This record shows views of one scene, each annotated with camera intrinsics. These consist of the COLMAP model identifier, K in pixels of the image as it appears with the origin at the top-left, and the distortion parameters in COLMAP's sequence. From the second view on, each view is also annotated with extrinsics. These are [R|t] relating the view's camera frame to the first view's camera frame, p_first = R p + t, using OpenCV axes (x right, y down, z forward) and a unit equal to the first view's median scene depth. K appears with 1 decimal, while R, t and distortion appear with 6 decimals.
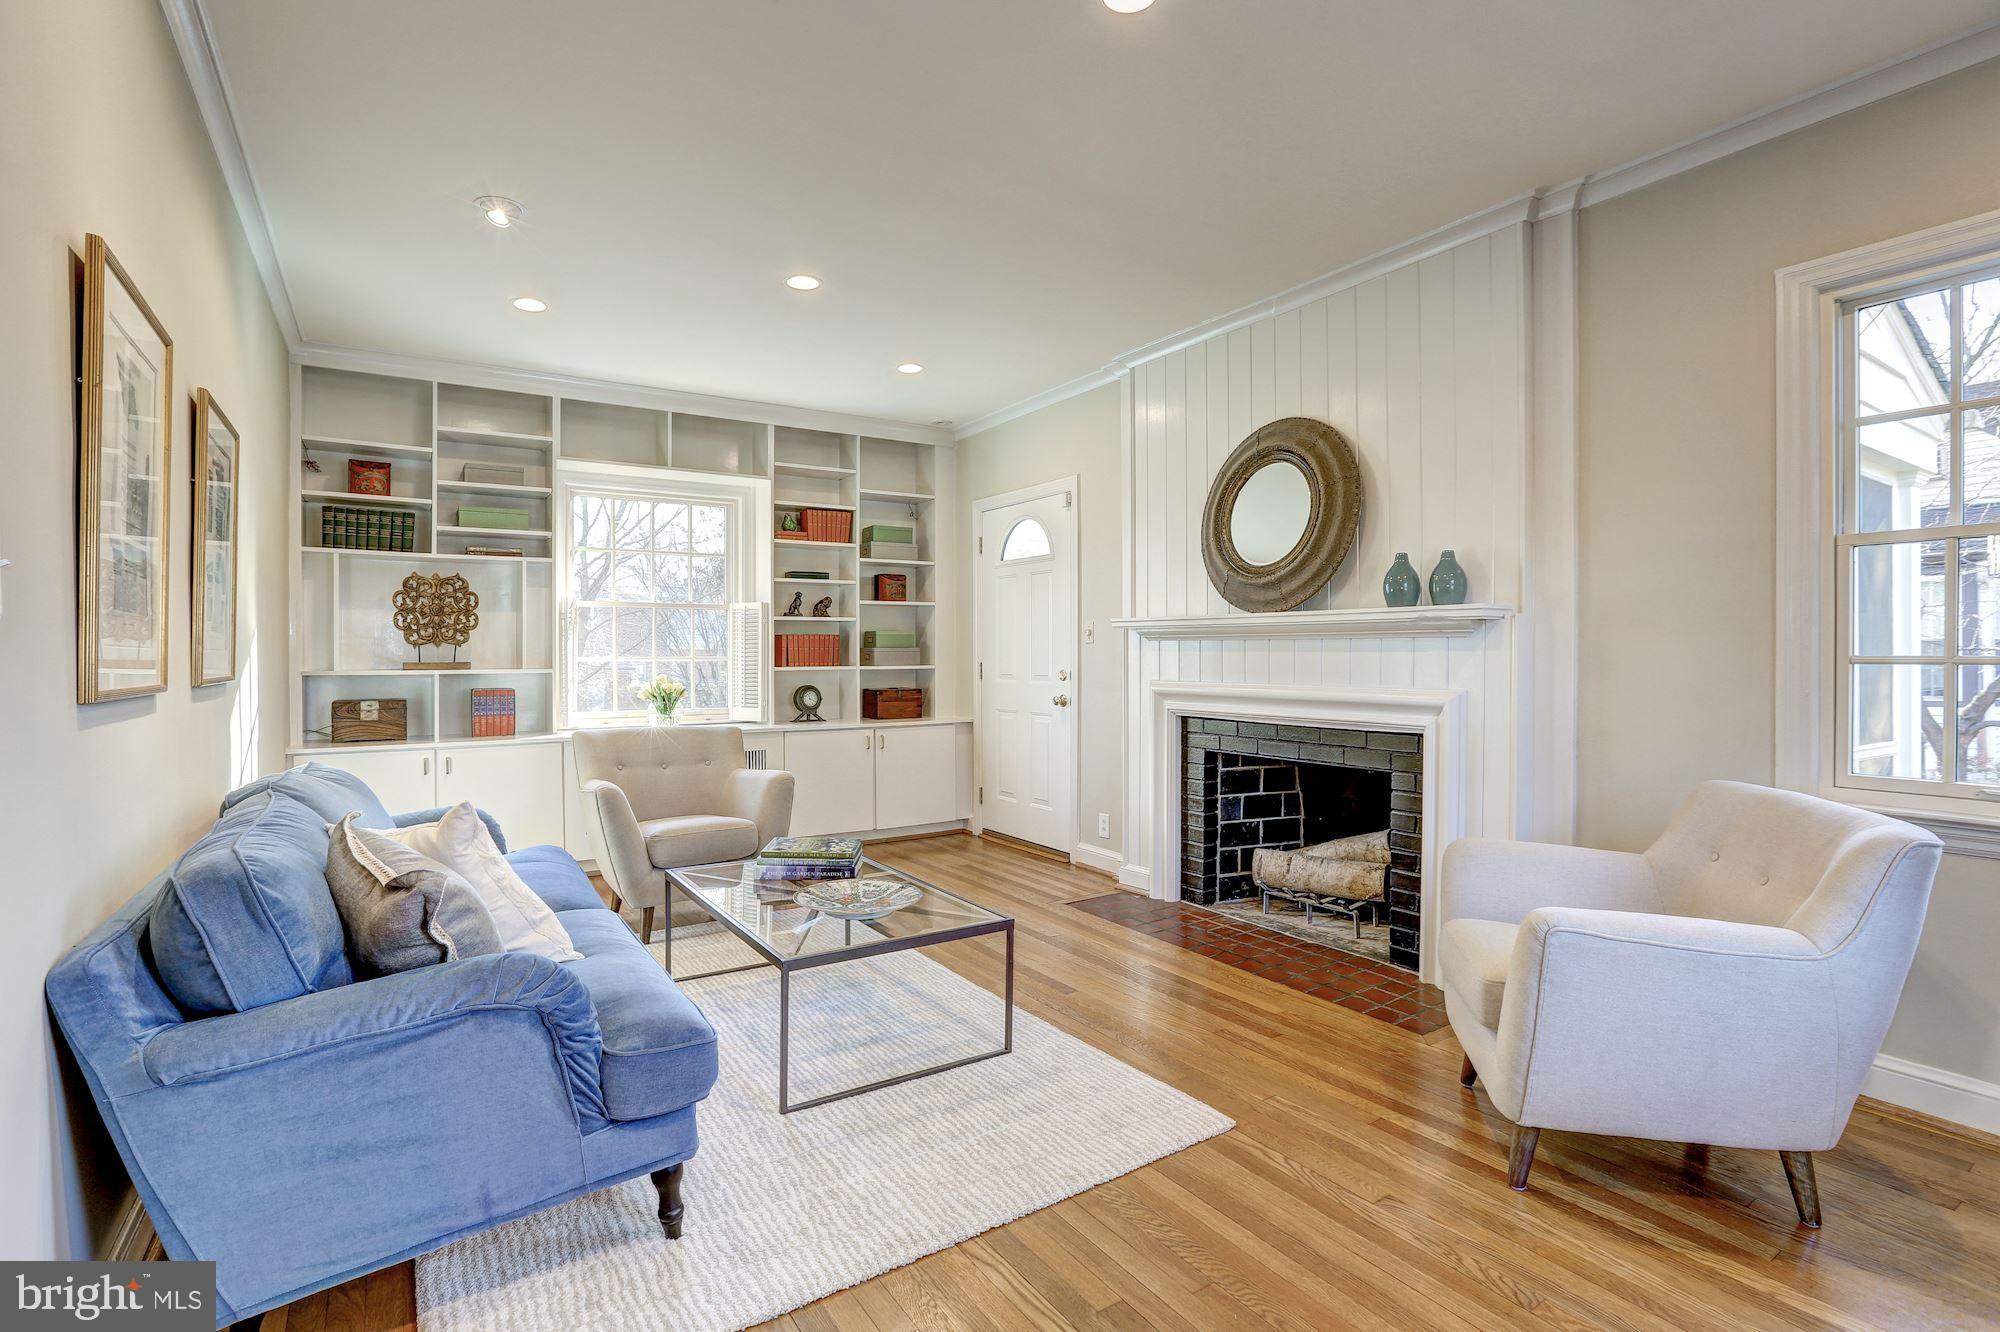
lens RADIAL K [[935.6, 0, 1007.0], [0, 935.6, 664.7], [0, 0, 1]] dist [-0.028410, 0.003139]
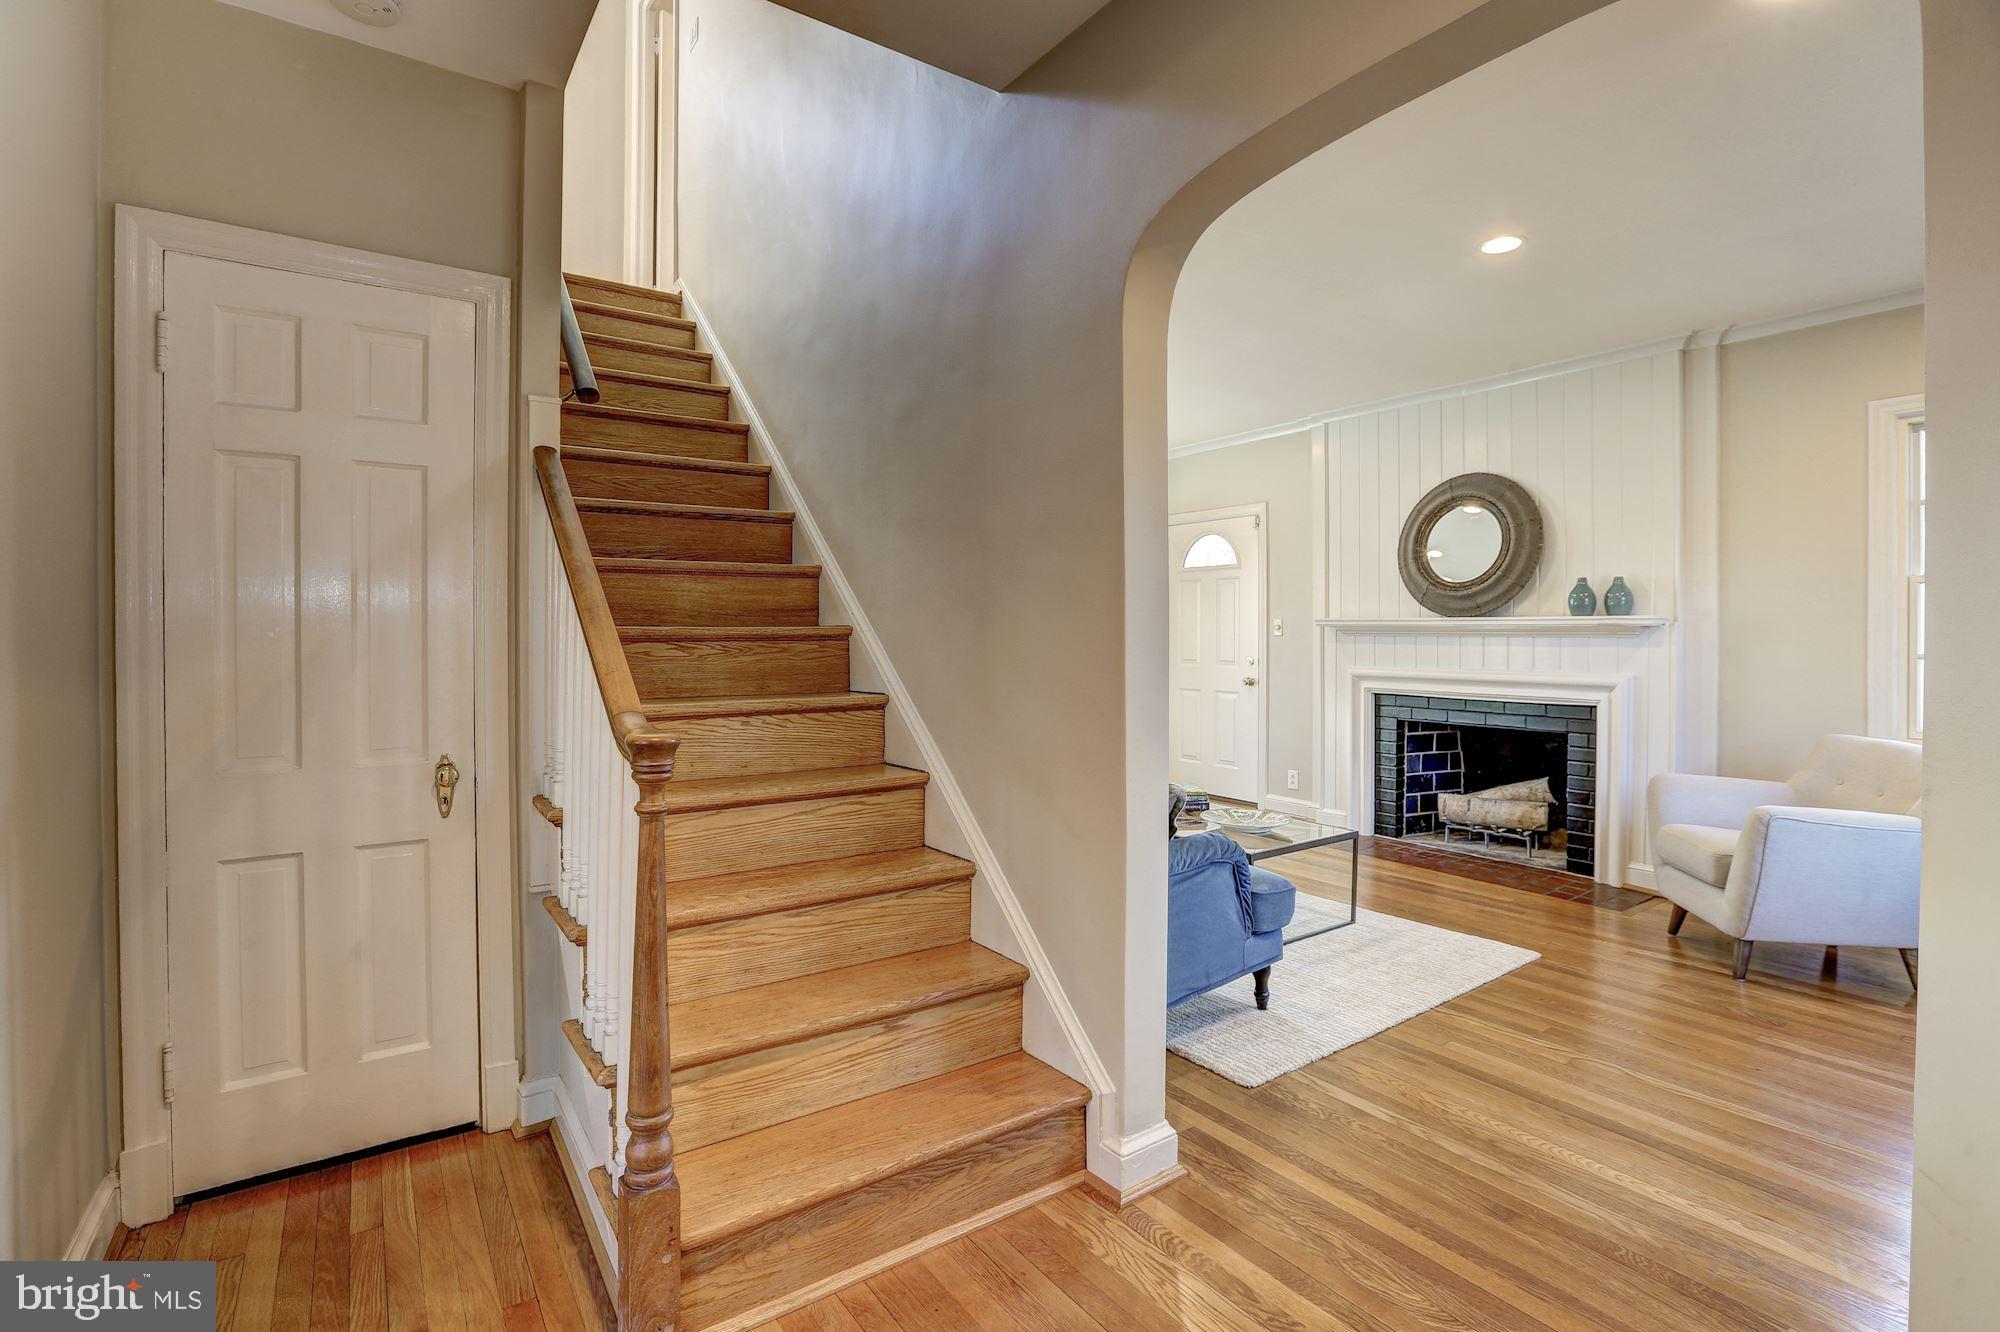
lens RADIAL K [[935.6, 0, 967.7], [0, 935.6, 637.1], [0, 0, 1]] dist [-0.028410, 0.003139]
pose [[0.999965, -0.005191, 0.006573, -0.391371], [0.005200, 0.999986, -0.001244, -0.025113], [-0.006566, 0.001278, 0.999978, -0.297069]]
